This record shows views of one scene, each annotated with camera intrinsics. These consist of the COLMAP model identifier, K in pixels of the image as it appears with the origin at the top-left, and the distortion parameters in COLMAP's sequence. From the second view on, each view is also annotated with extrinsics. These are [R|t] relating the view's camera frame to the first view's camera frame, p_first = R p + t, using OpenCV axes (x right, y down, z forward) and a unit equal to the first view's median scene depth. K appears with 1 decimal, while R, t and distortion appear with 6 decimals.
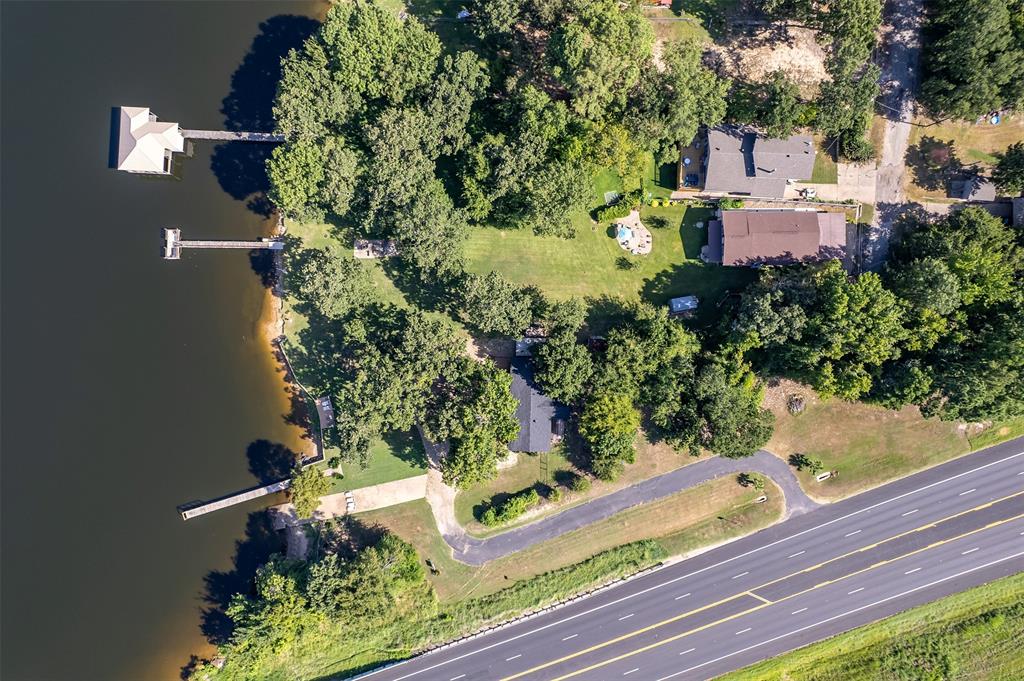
lens RADIAL K [[651.1, 0, 512.0], [0, 651.1, 340.5], [0, 0, 1]] dist [-0.031138, 0.000273]
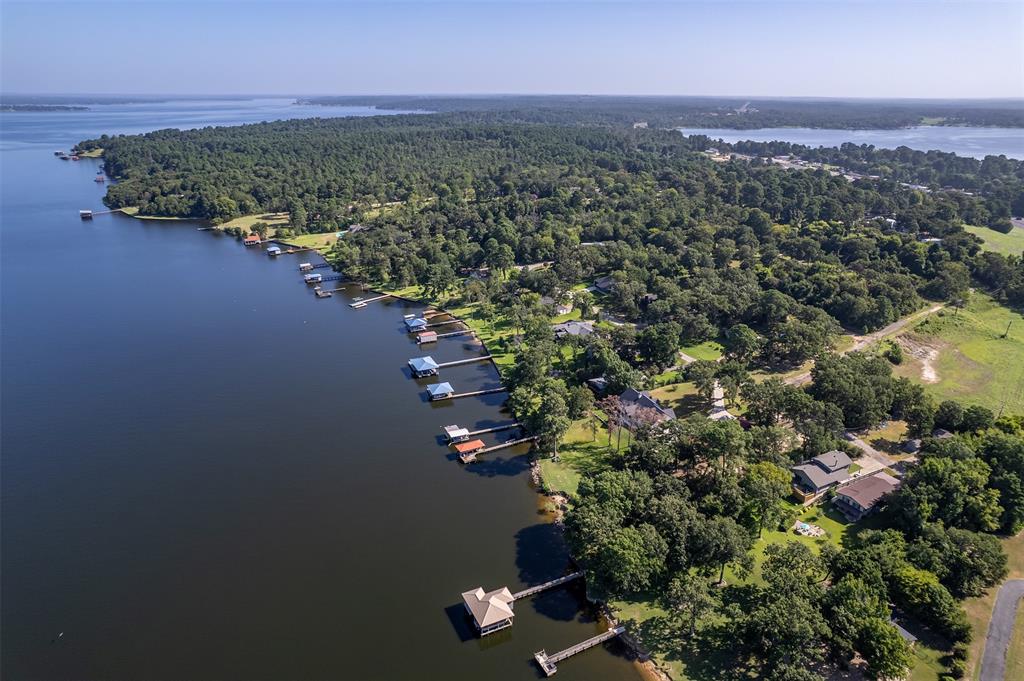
lens RADIAL K [[651.1, 0, 512.0], [0, 651.1, 340.5], [0, 0, 1]] dist [-0.031138, 0.000273]
pose [[0.876954, -0.180546, 0.445369, -0.996047], [0.480552, 0.338227, -0.809118, 0.566412], [-0.004553, 0.923583, 0.383372, 0.019565]]
